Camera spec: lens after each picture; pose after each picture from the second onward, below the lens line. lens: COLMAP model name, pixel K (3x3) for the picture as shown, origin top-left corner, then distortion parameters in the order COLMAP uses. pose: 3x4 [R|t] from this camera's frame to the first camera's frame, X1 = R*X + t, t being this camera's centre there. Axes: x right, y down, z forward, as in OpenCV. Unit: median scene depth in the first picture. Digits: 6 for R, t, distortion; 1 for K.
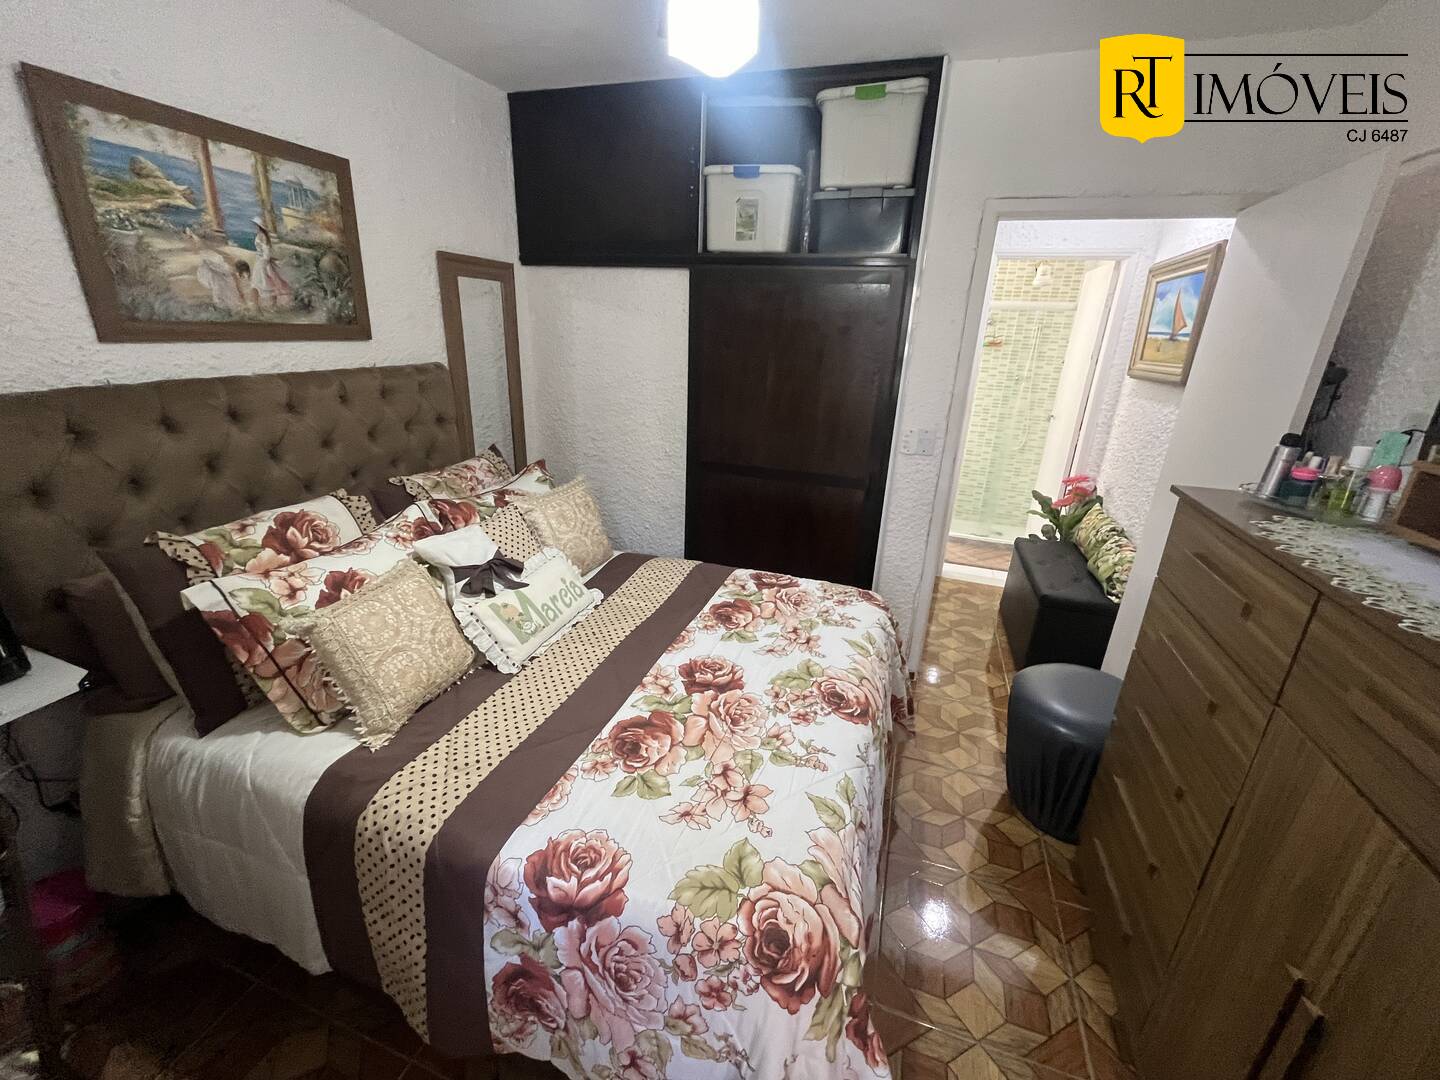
lens RADIAL K [[581.4, 0, 720.1], [0, 581.4, 535.9], [0, 0, 1]] dist [-0.001650, -0.000096]
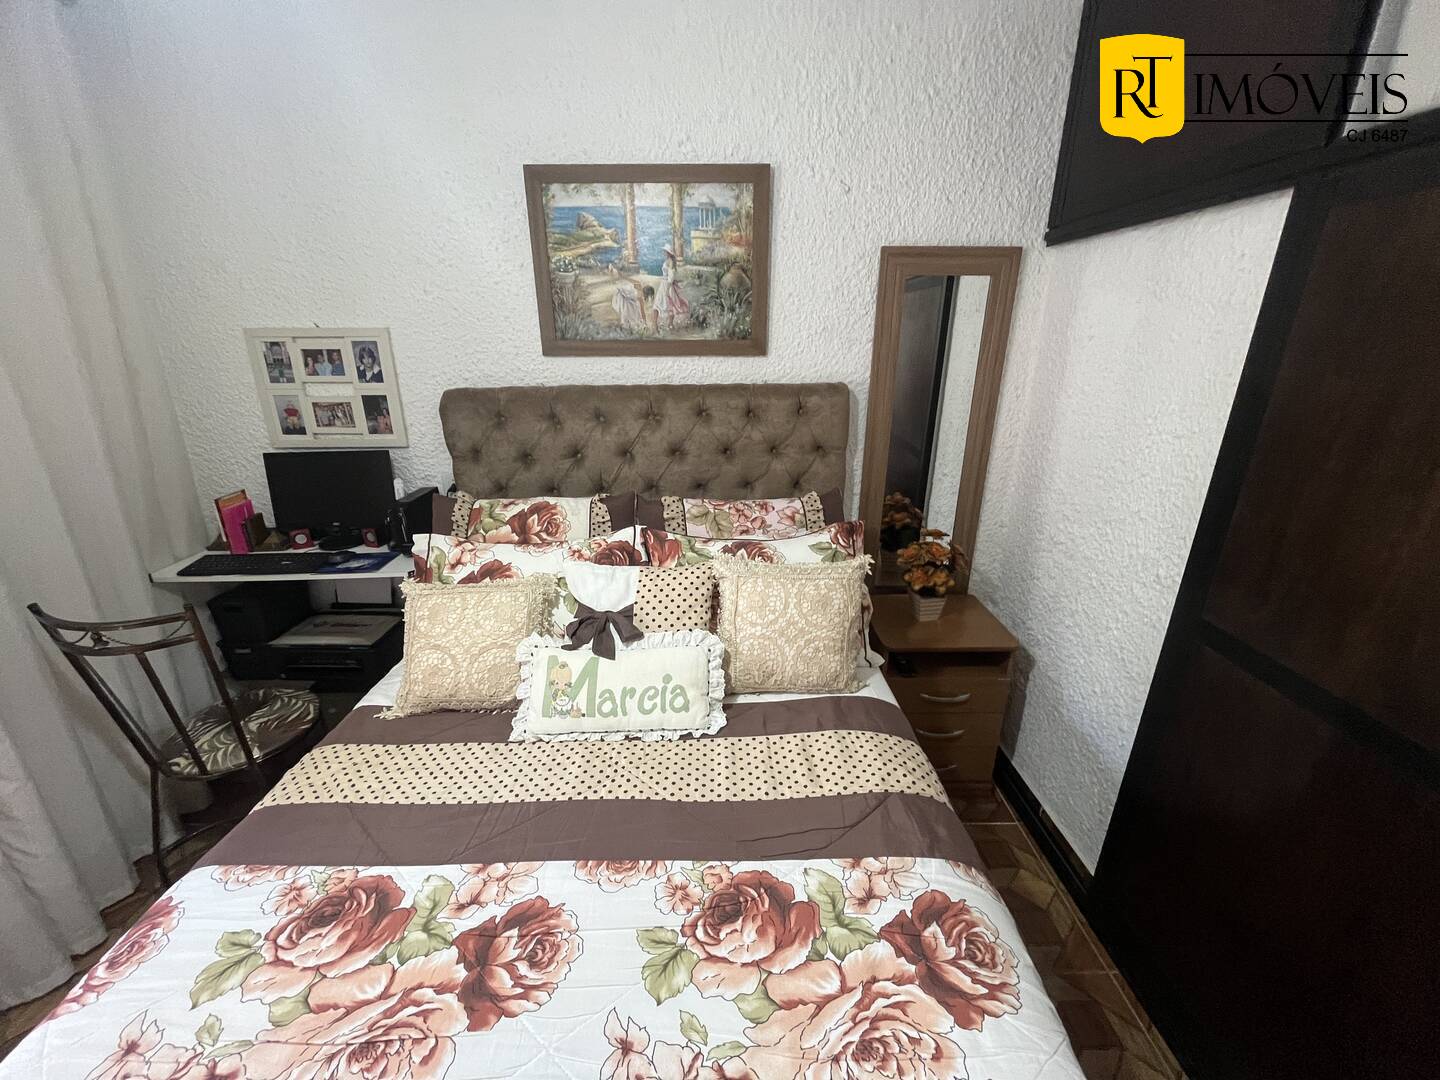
lens RADIAL K [[581.4, 0, 720.1], [0, 581.4, 535.9], [0, 0, 1]] dist [-0.001650, -0.000096]
pose [[0.332194, 0.275737, -0.902007, 0.402120], [-0.305433, 0.936234, 0.173714, -0.264381], [0.892389, 0.217796, 0.395230, 0.807748]]
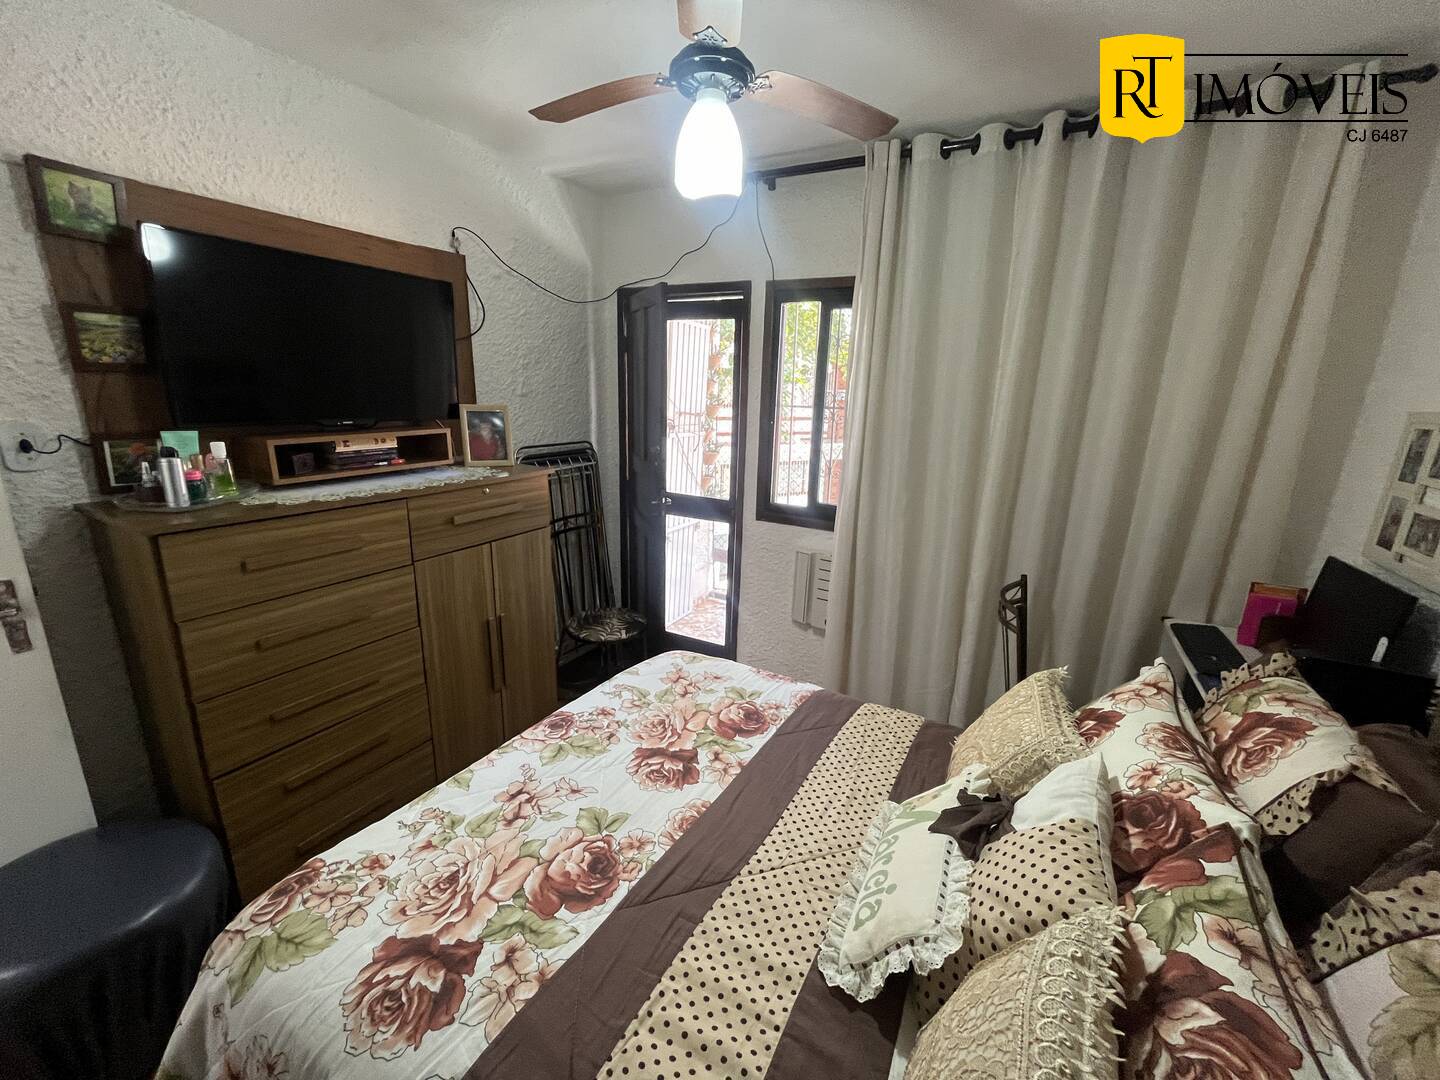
lens RADIAL K [[581.4, 0, 720.1], [0, 581.4, 535.9], [0, 0, 1]] dist [-0.001650, -0.000096]
pose [[-0.982257, -0.108387, 0.153048, -0.183172], [-0.004093, 0.828274, 0.560308, -0.516990], [-0.187495, 0.549740, -0.814022, 1.409008]]
